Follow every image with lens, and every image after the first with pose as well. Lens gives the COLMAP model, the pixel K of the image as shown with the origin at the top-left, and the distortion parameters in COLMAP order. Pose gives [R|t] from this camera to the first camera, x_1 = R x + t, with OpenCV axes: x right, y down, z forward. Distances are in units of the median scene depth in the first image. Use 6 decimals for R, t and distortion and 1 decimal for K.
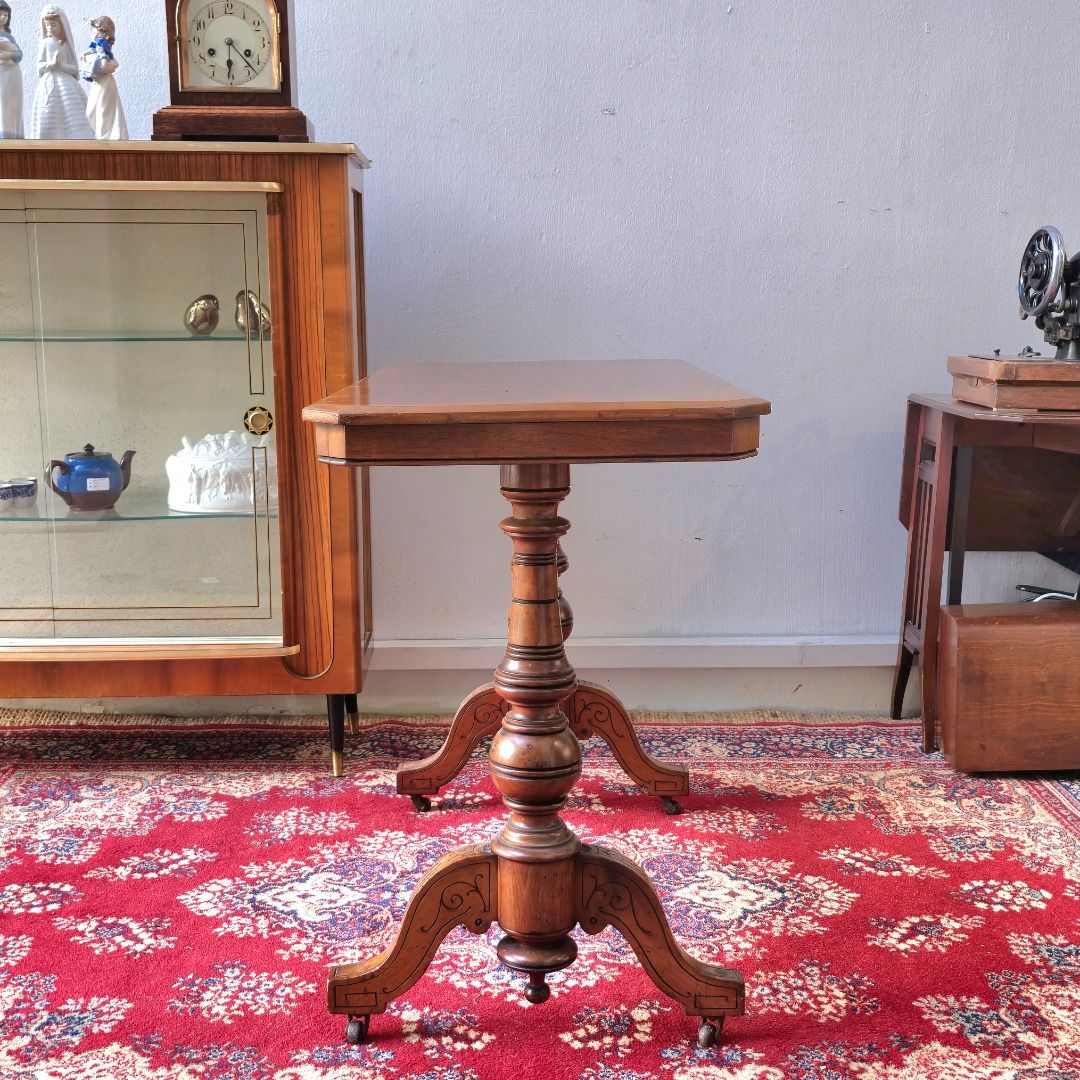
lens RADIAL K [[1396.9, 0, 522.2], [0, 1396.9, 546.3], [0, 0, 1]] dist [0.055172, 0.000000]
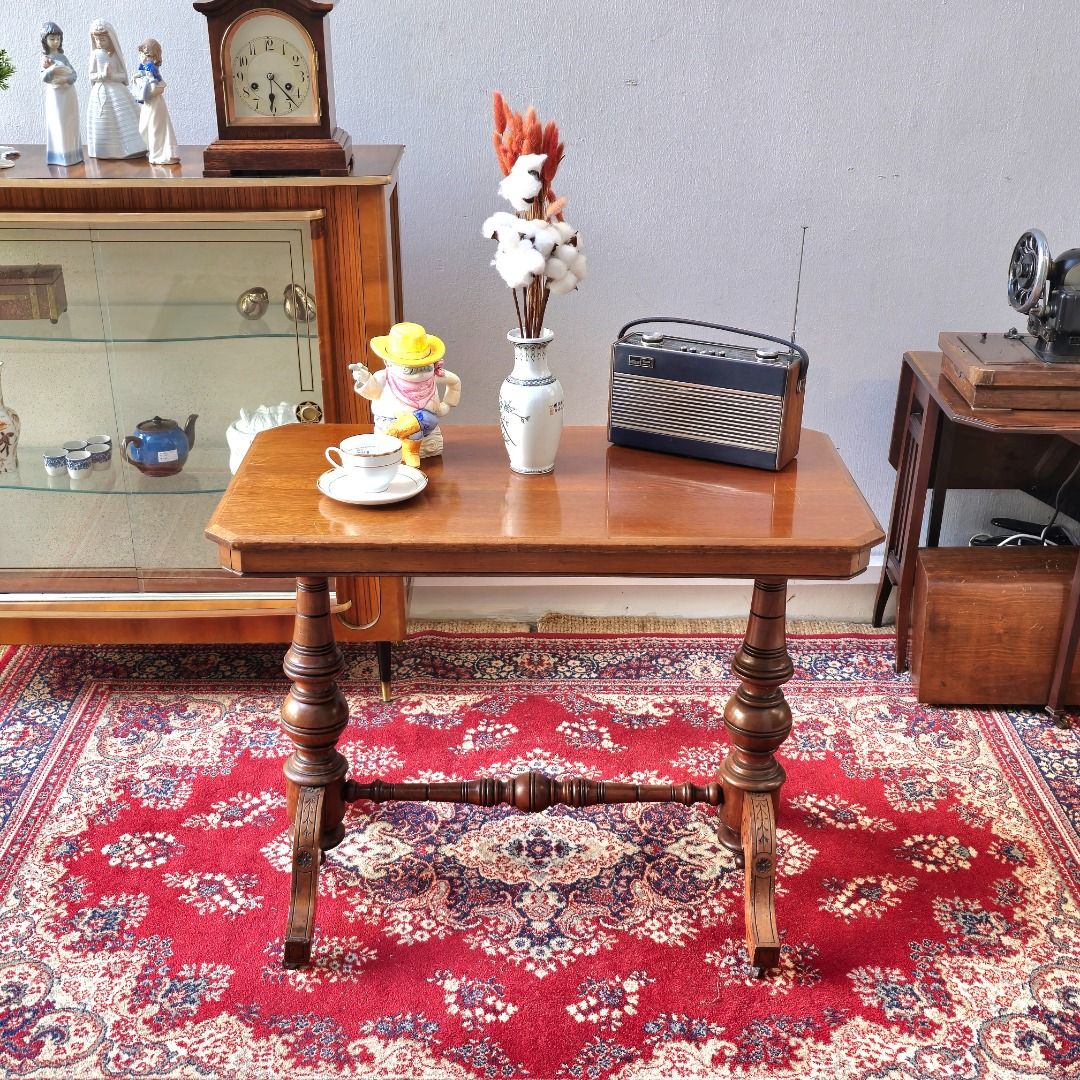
lens RADIAL K [[1396.9, 0, 532.1], [0, 1396.9, 531.3], [0, 0, 1]] dist [0.055172, 0.000000]
pose [[0.999817, 0.006942, -0.017820, 0.011310], [-0.002607, 0.972570, 0.232595, -0.289997], [0.018946, -0.232506, 0.972410, -0.115918]]
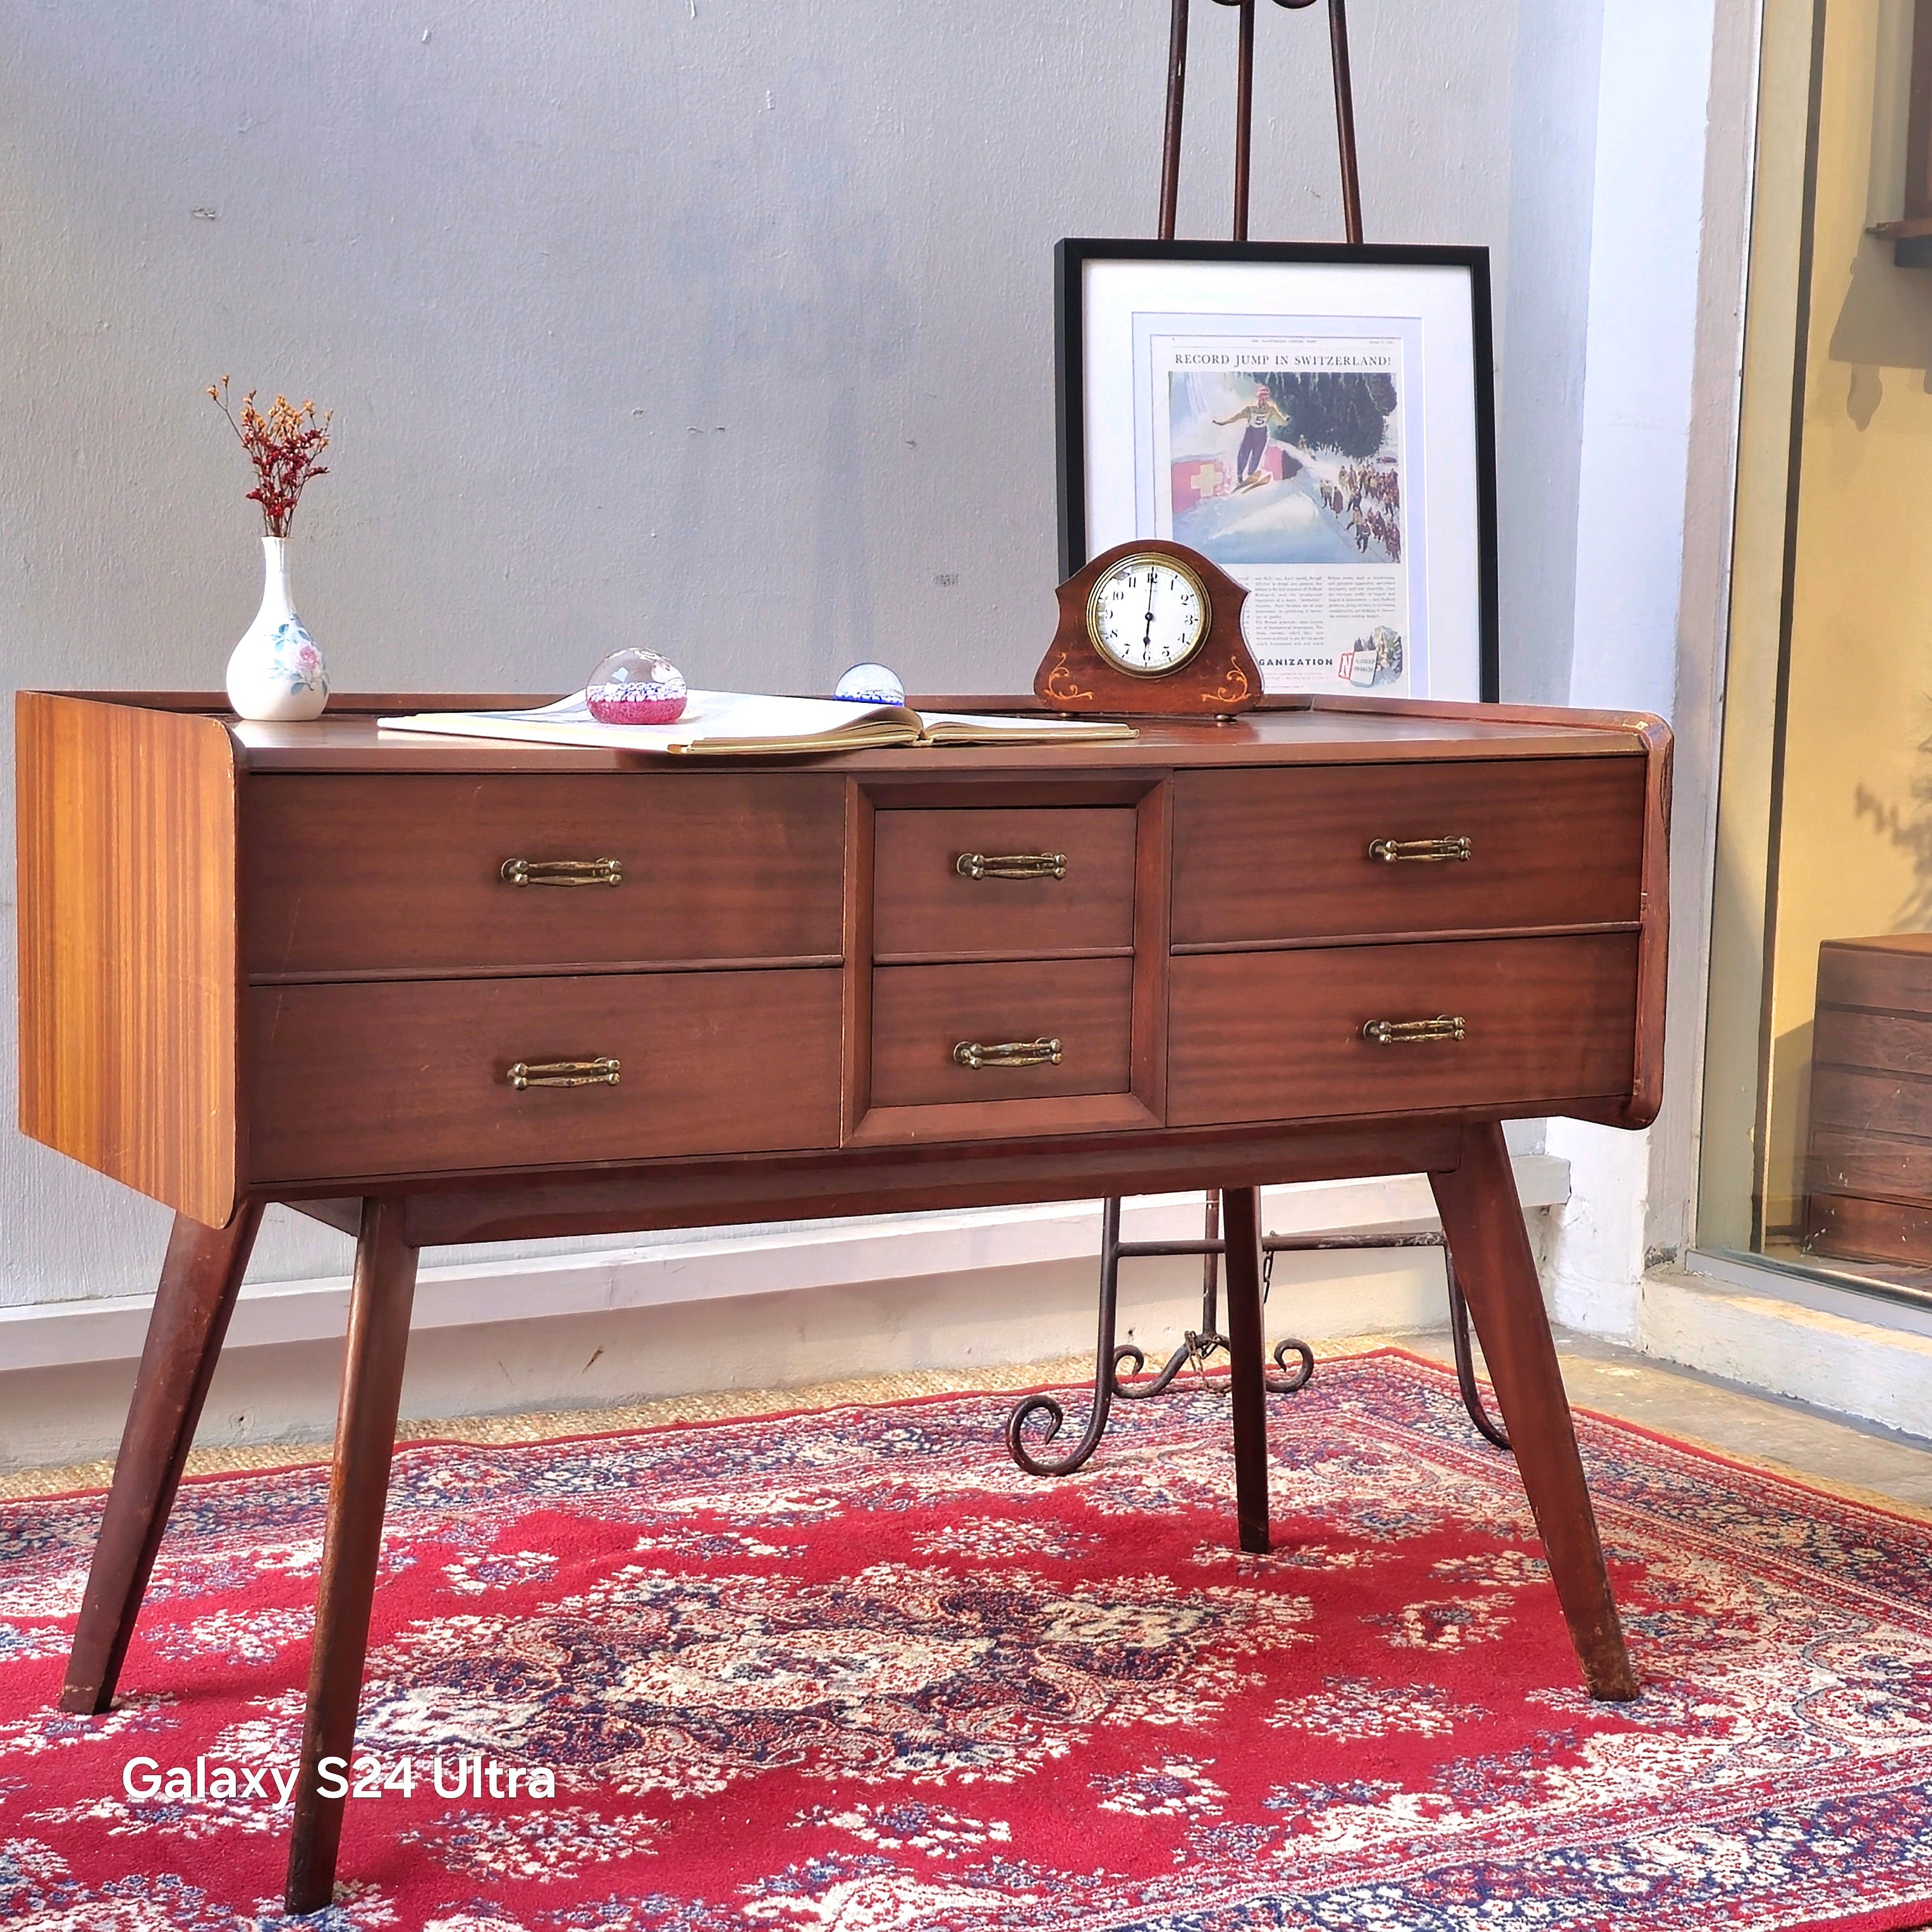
lens RADIAL K [[3715.0, 0, 870.9], [0, 3715.0, 1007.6], [0, 0, 1]] dist [0.133840, 0.000000]
pose [[0.890616, -0.044330, 0.452590, -0.600381], [0.069856, 0.996761, -0.039834, 0.047266], [-0.449359, 0.067093, 0.890828, -0.322194]]
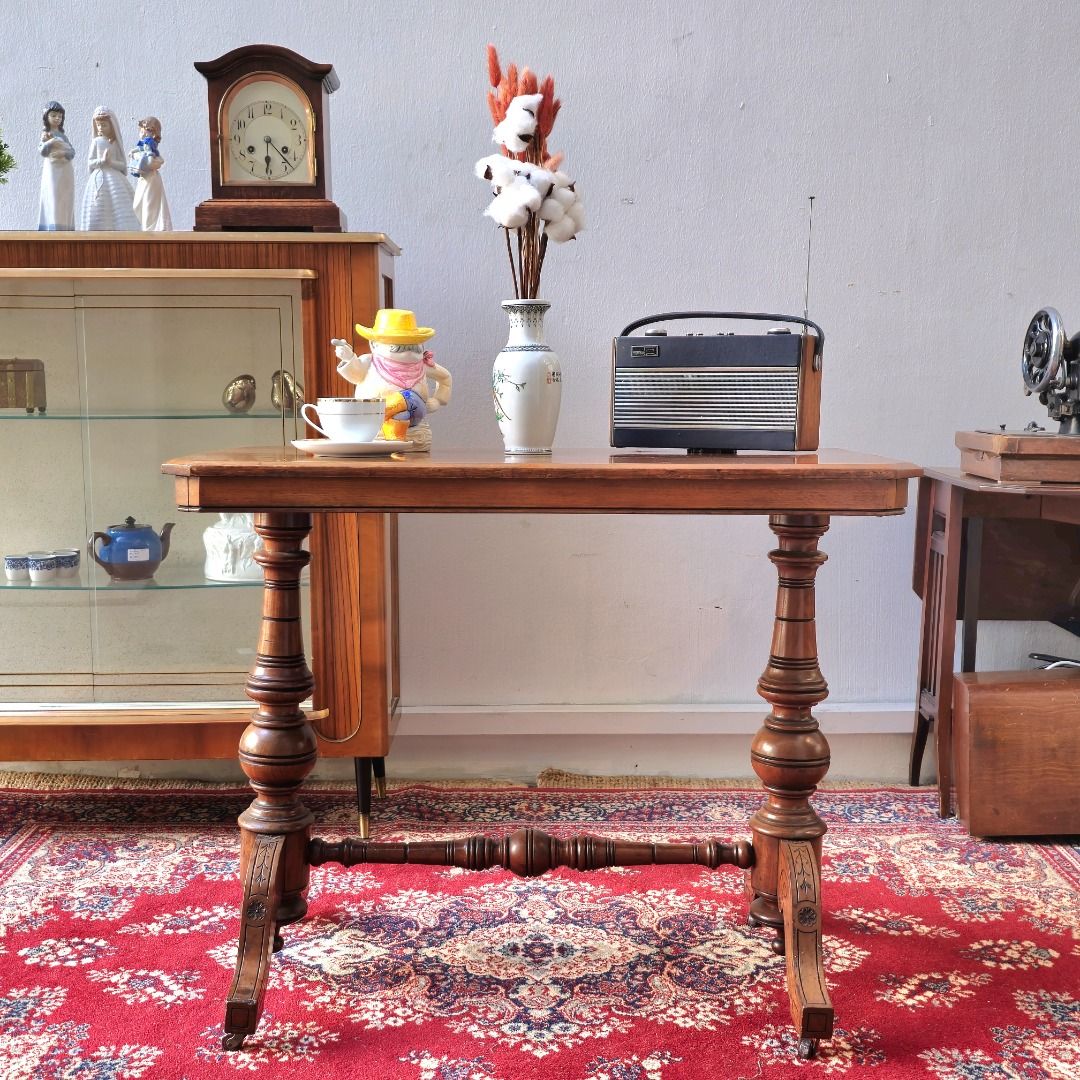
lens RADIAL K [[1396.9, 0, 534.1], [0, 1396.9, 545.7], [0, 0, 1]] dist [0.055172, 0.000000]
pose [[0.999822, -0.001023, -0.018859, 0.014178], [-0.000047, 0.998394, -0.056657, 0.009540], [0.018887, 0.056648, 0.998216, -0.042614]]
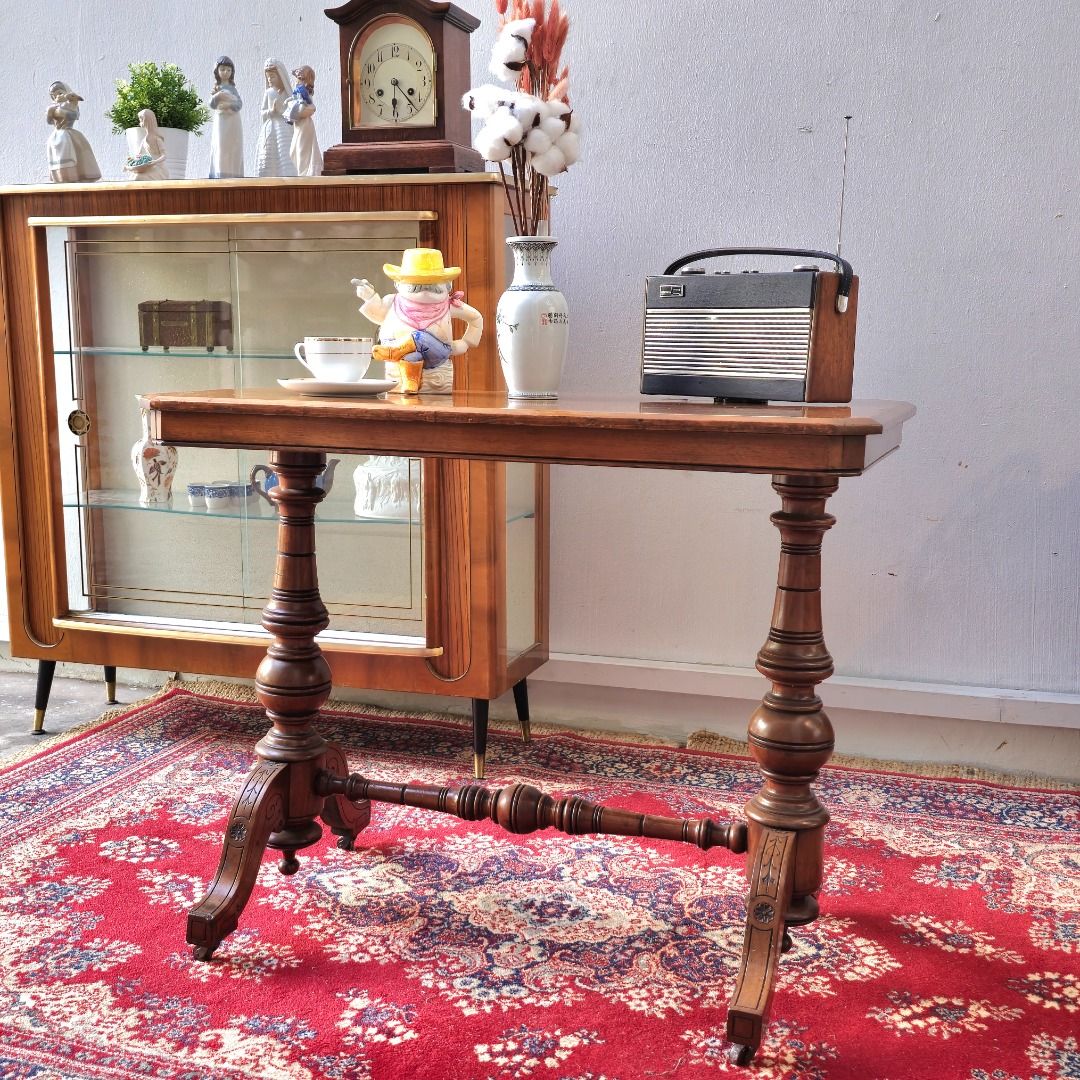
lens RADIAL K [[1396.9, 0, 551.9], [0, 1396.9, 535.5], [0, 0, 1]] dist [0.055172, 0.000000]
pose [[0.938933, 0.054968, -0.339680, 0.308240], [-0.064020, 0.997828, -0.015491, -0.003281], [0.338091, 0.036291, 0.940414, 0.045758]]
